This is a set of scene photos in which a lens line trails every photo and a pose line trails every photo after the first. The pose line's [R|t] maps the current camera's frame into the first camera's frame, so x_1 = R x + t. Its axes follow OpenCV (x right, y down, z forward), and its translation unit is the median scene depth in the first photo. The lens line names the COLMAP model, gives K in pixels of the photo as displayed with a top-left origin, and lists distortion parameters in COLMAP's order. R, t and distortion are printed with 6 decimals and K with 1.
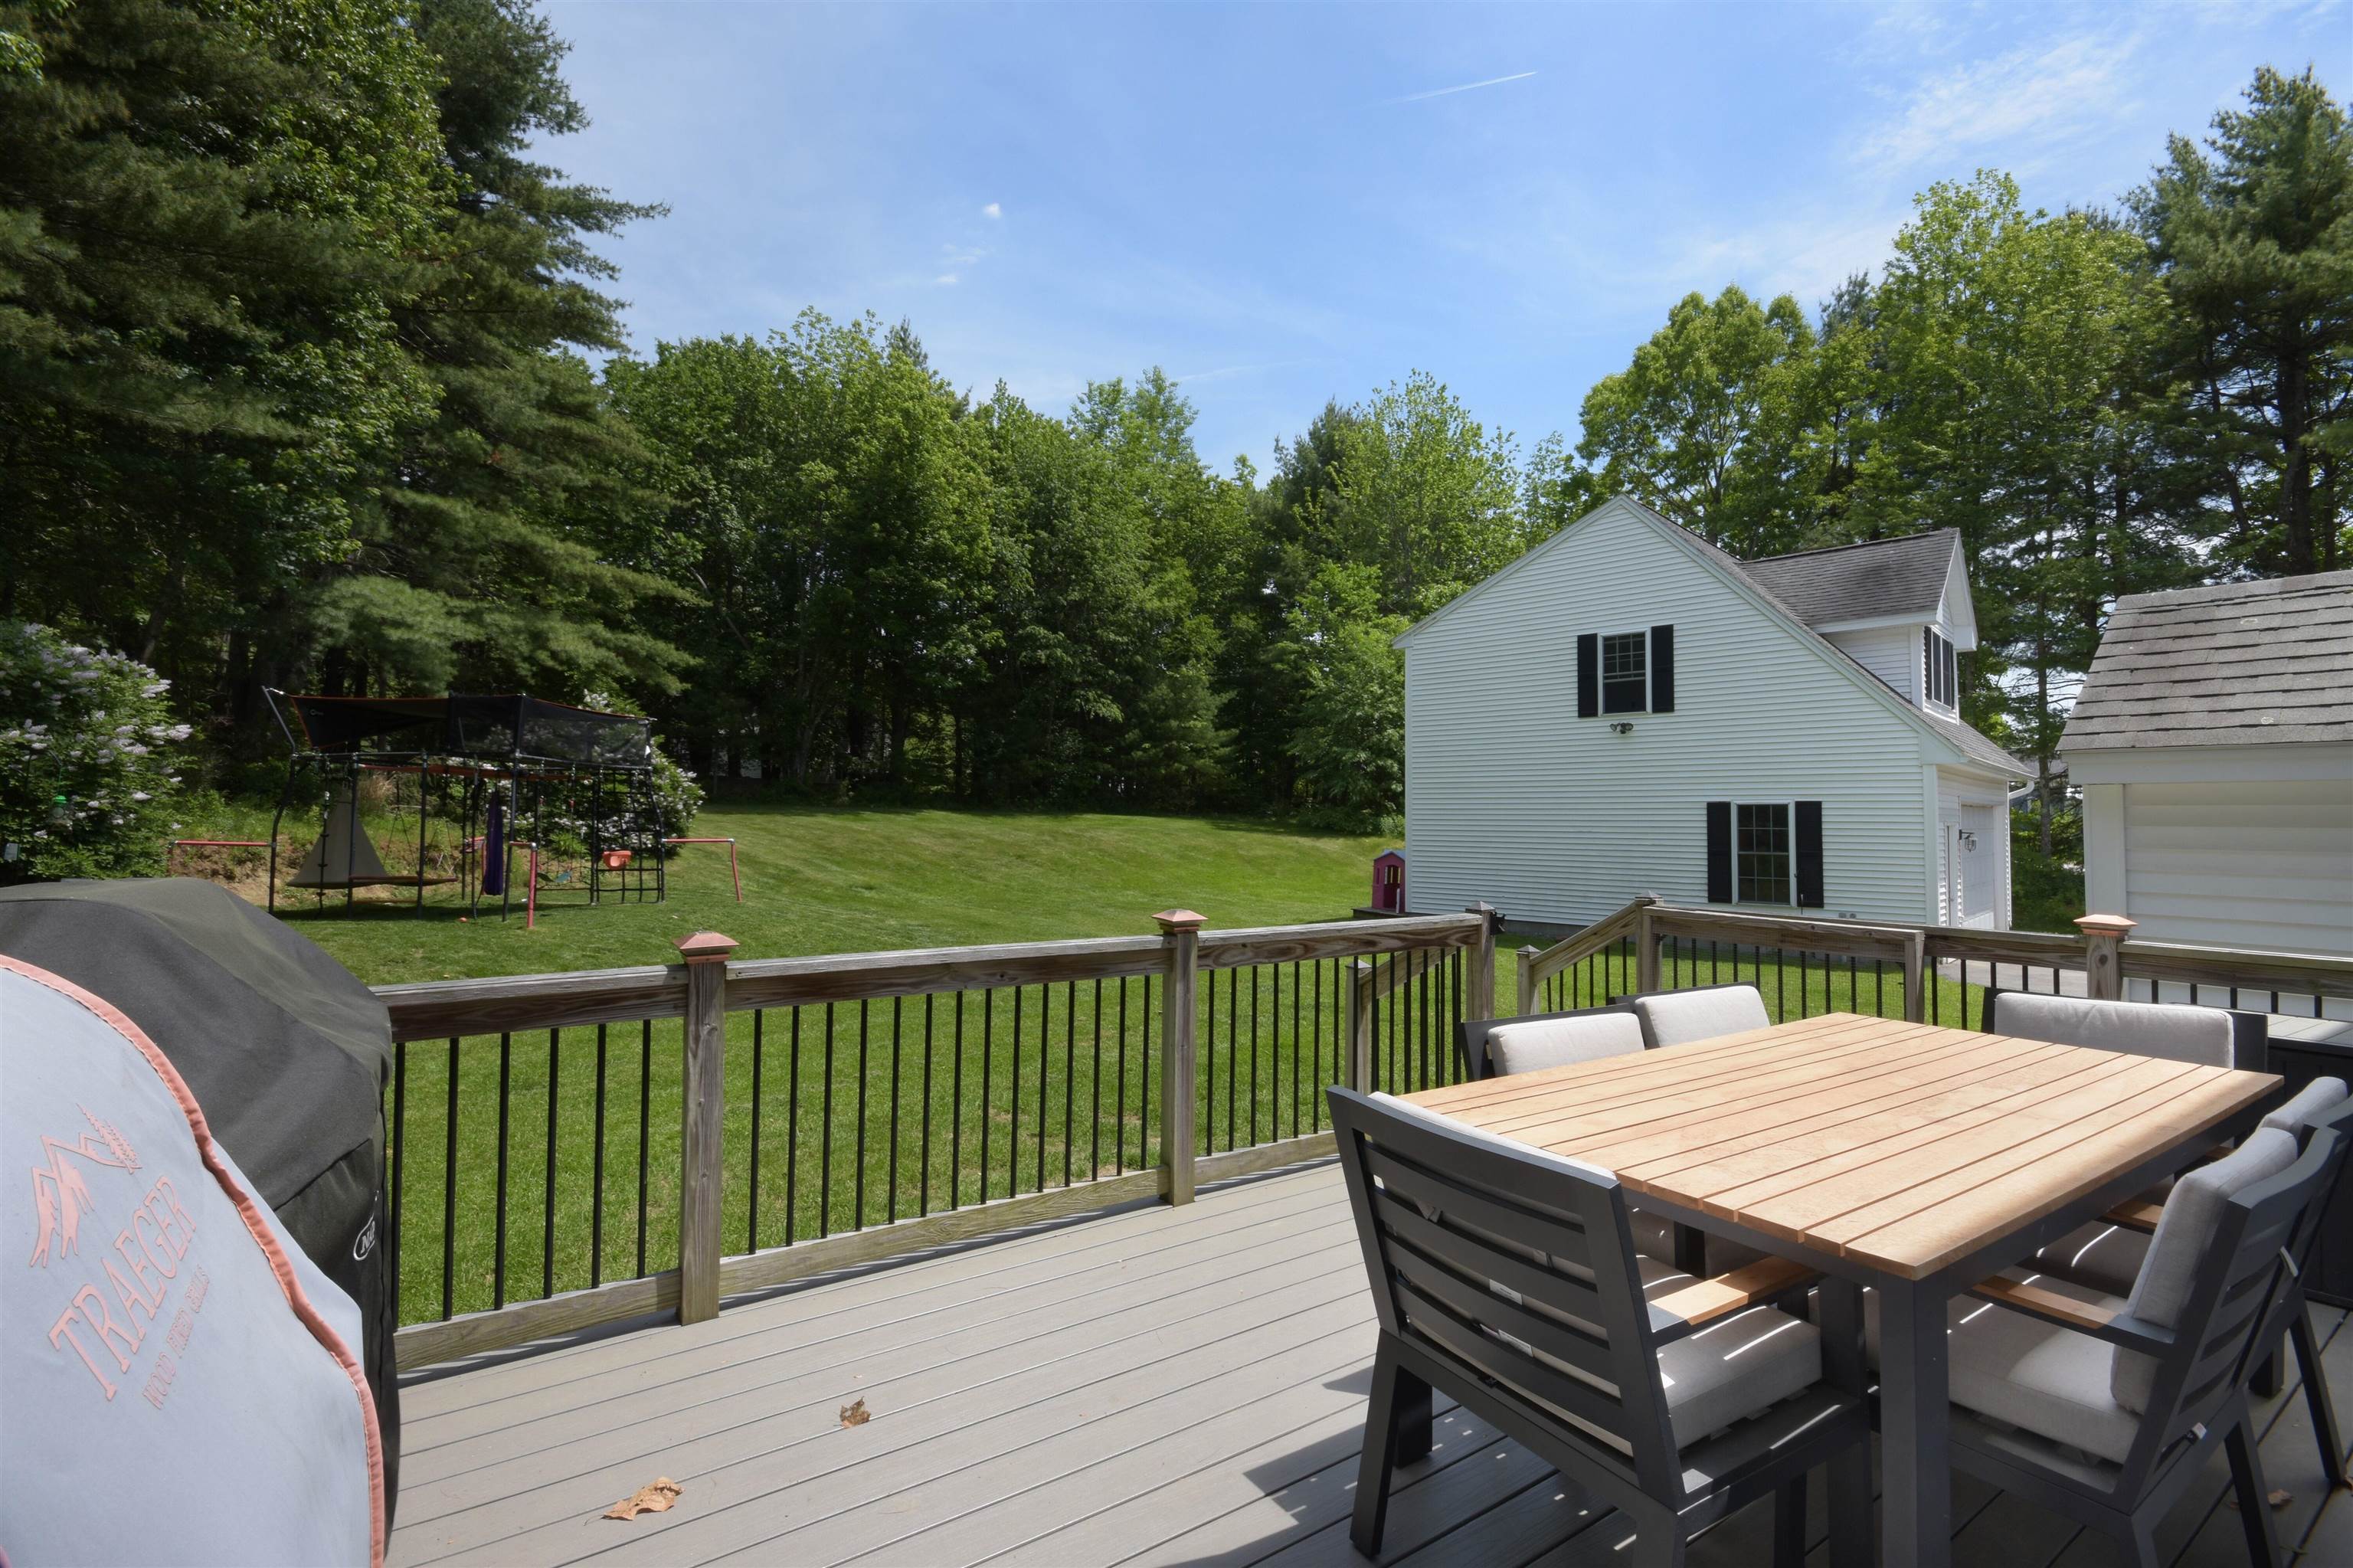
lens RADIAL K [[1049.8, 0, 1176.5], [0, 1049.8, 784.0], [0, 0, 1]] dist [-0.001884, -0.001401]
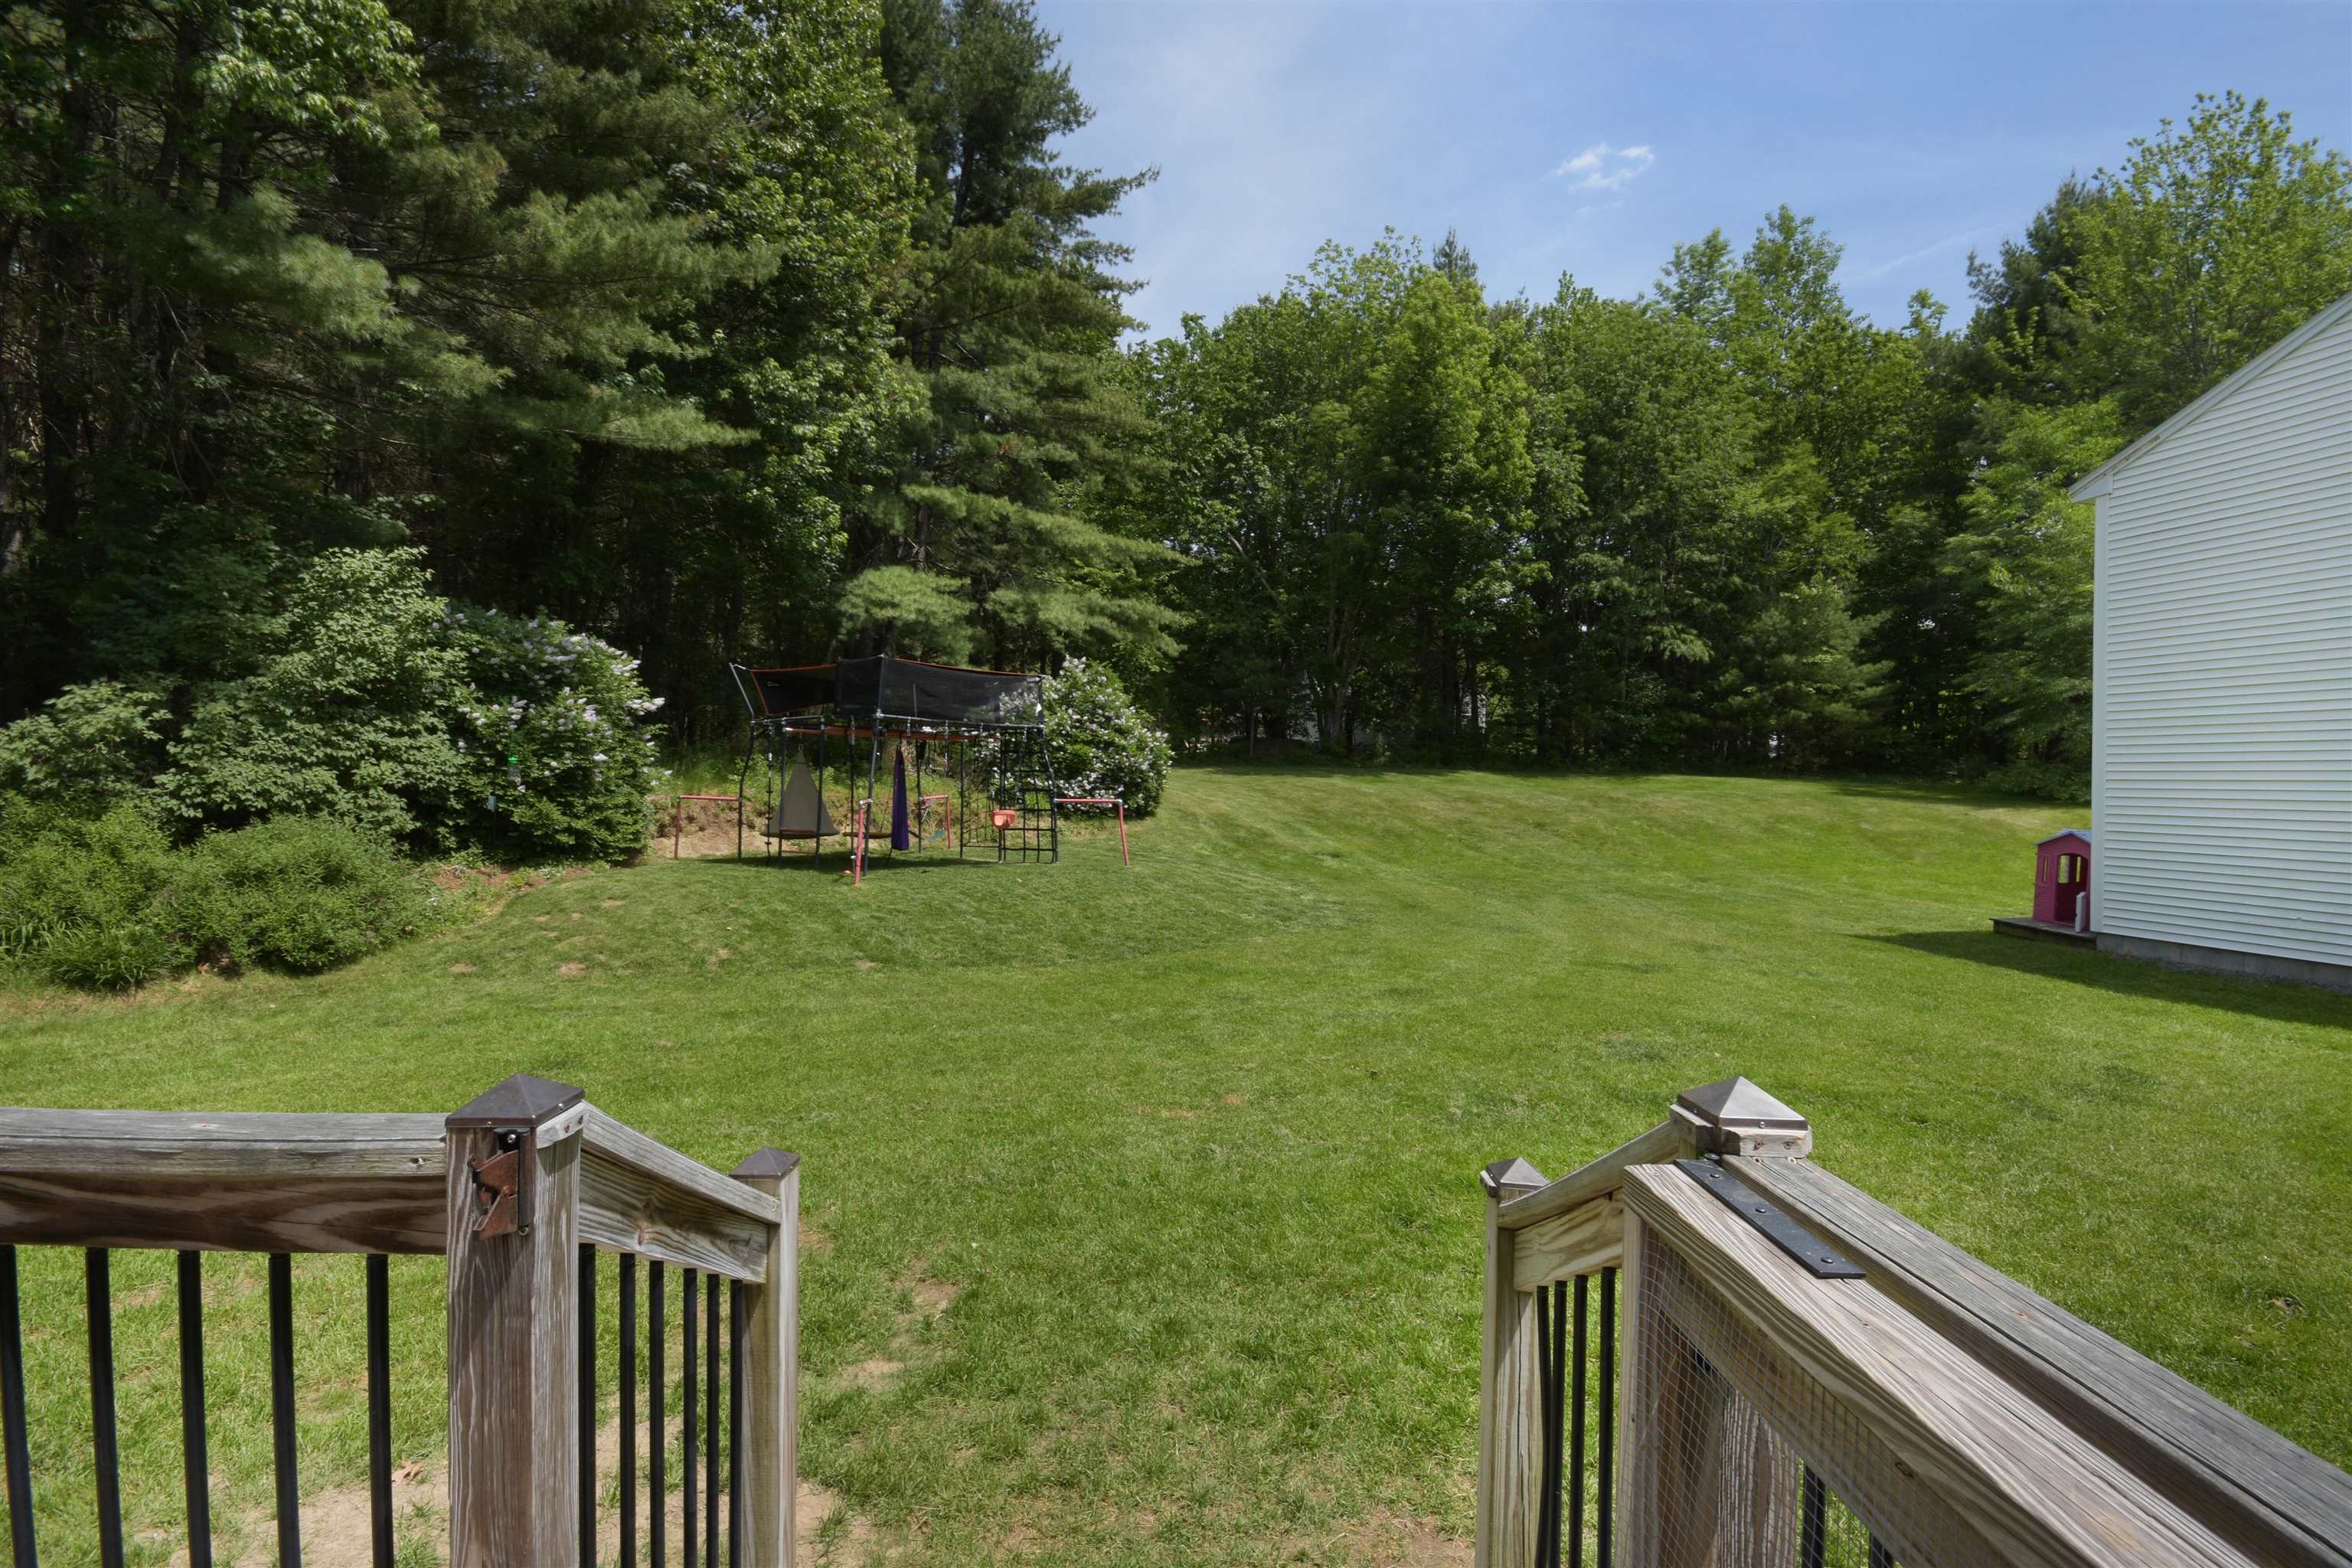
lens RADIAL K [[1049.3, 0, 1176.0], [0, 1049.3, 784.0], [0, 0, 1]] dist [-0.001884, -0.001401]
pose [[0.825504, 0.004405, -0.564380, 0.070088], [0.015855, 0.999394, 0.030990, 0.004449], [0.564174, -0.034531, 0.824933, 0.115734]]
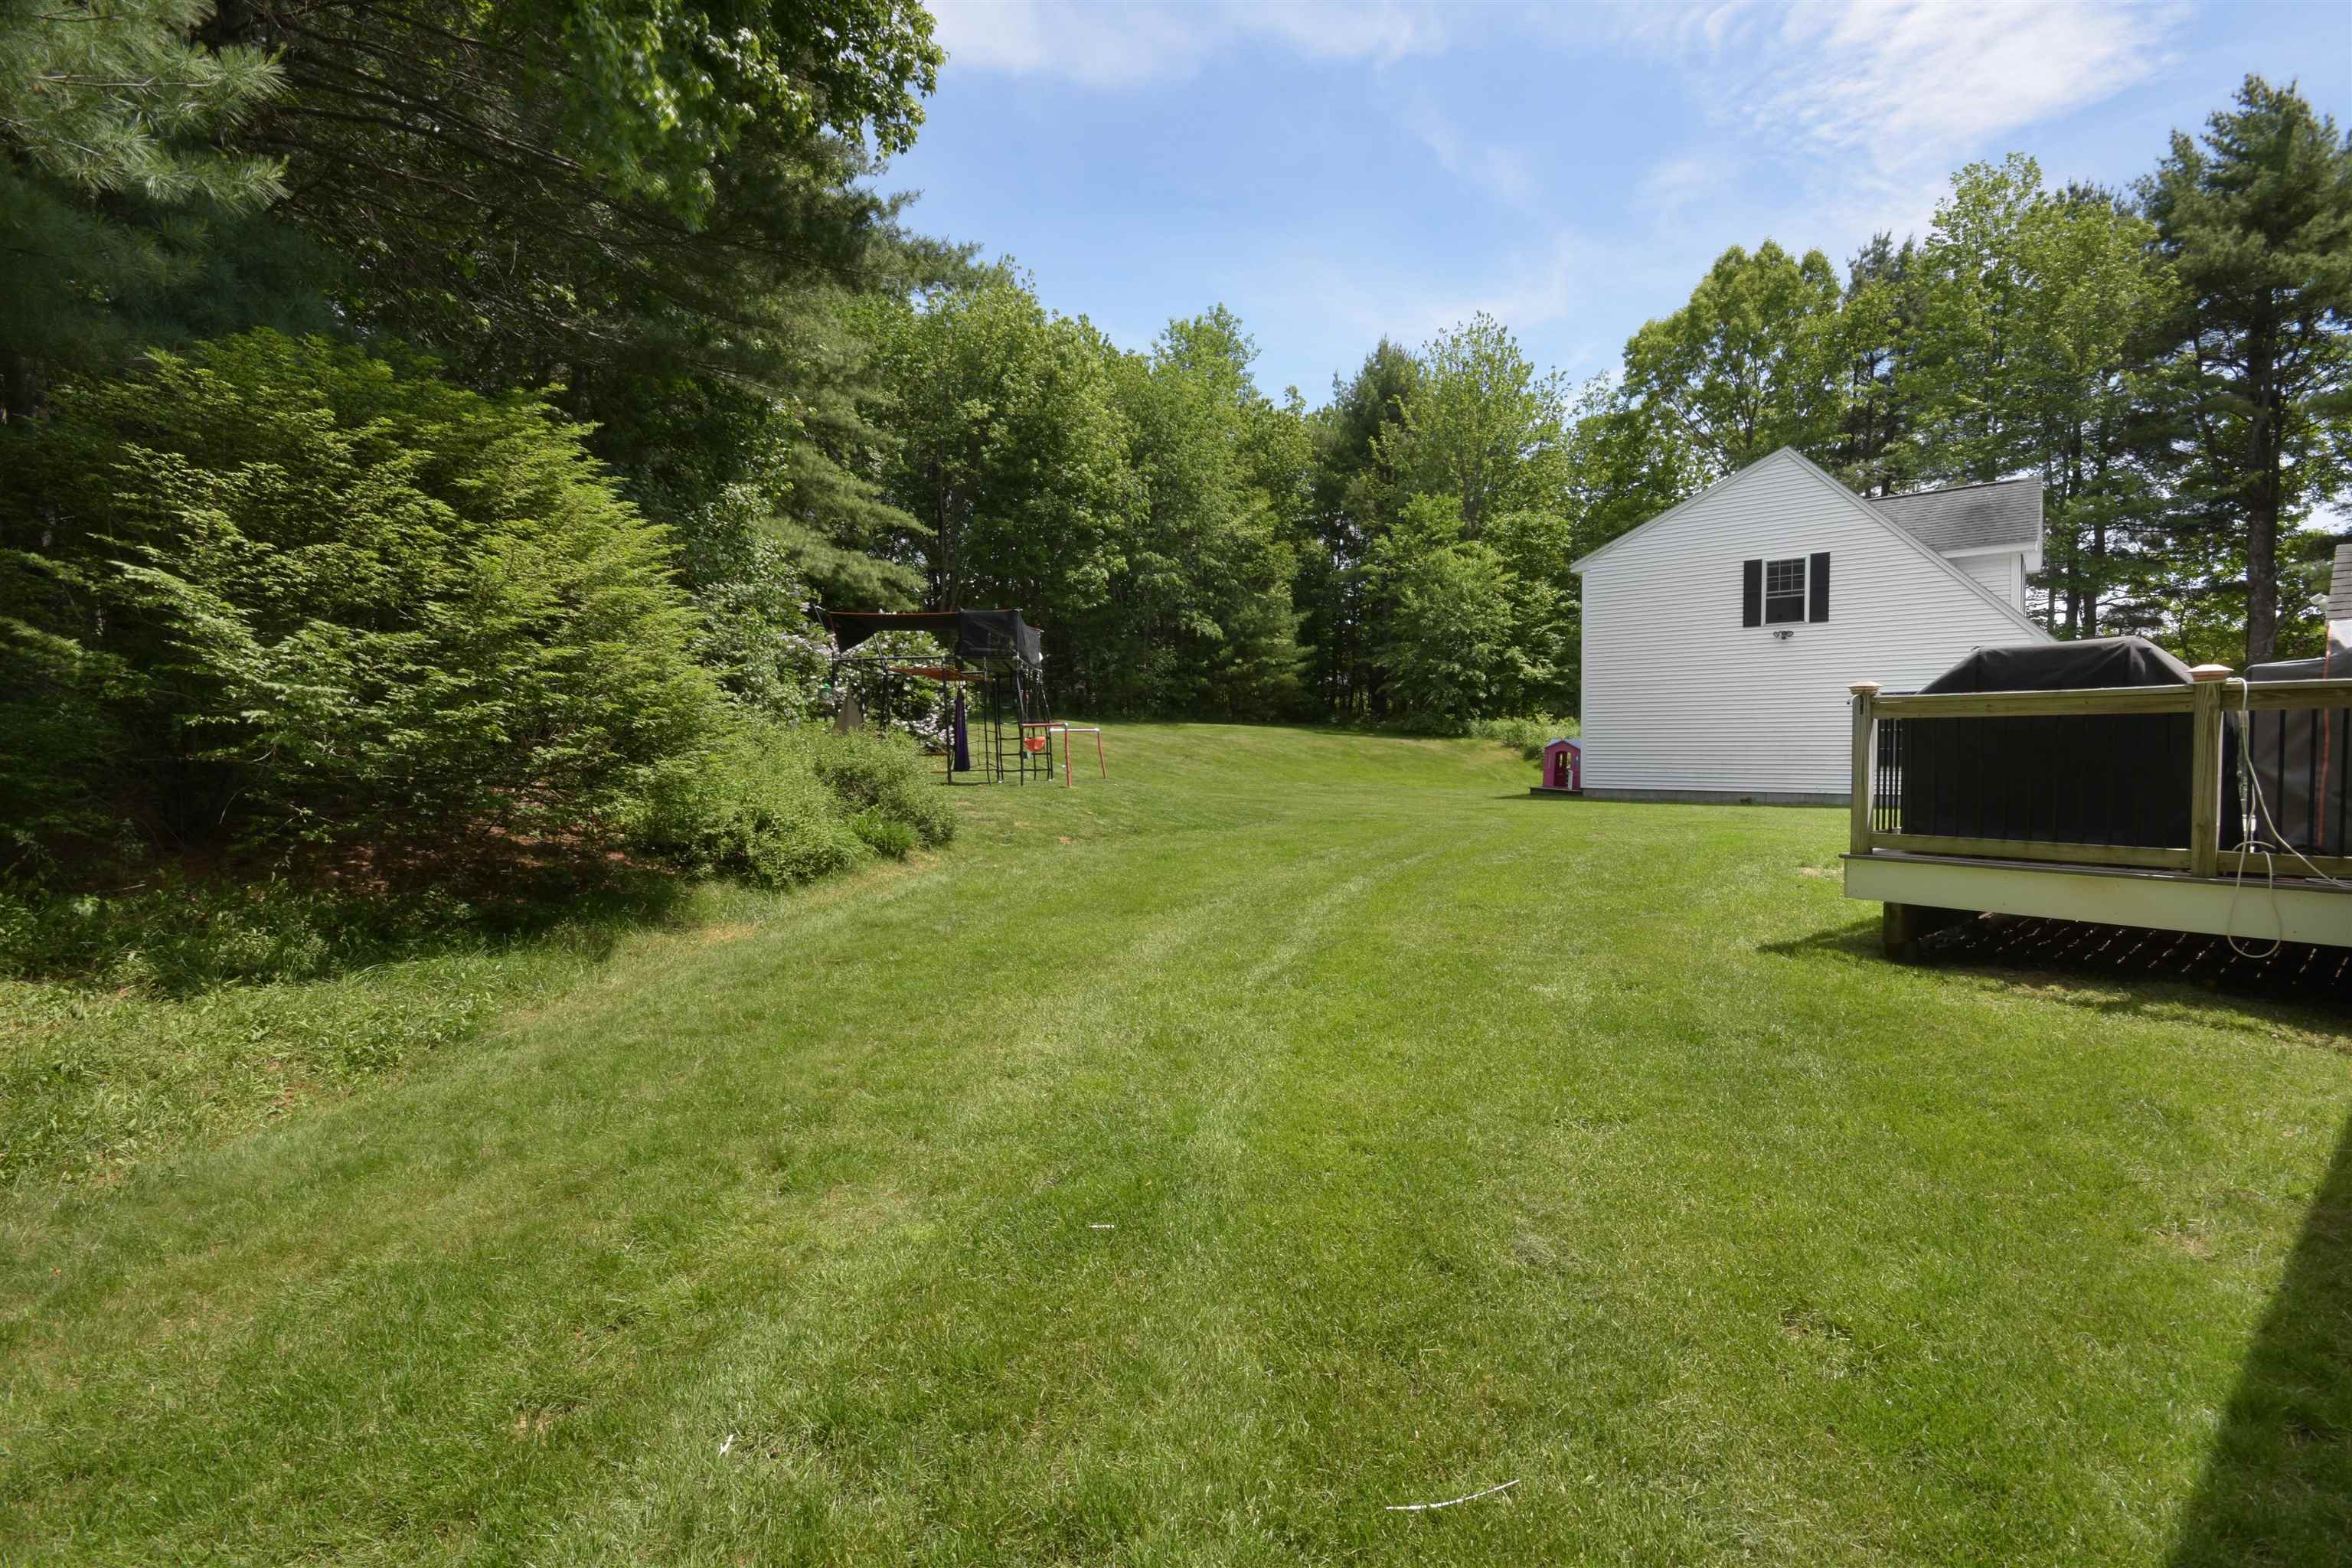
lens RADIAL K [[1045.4, 0, 1176.0], [0, 1045.4, 784.0], [0, 0, 1]] dist [-0.003611, 0.000073]
pose [[0.997813, -0.017409, 0.063774, -0.191487], [0.012705, 0.997219, 0.073431, 0.012380], [-0.064875, -0.072460, 0.995259, -0.111907]]
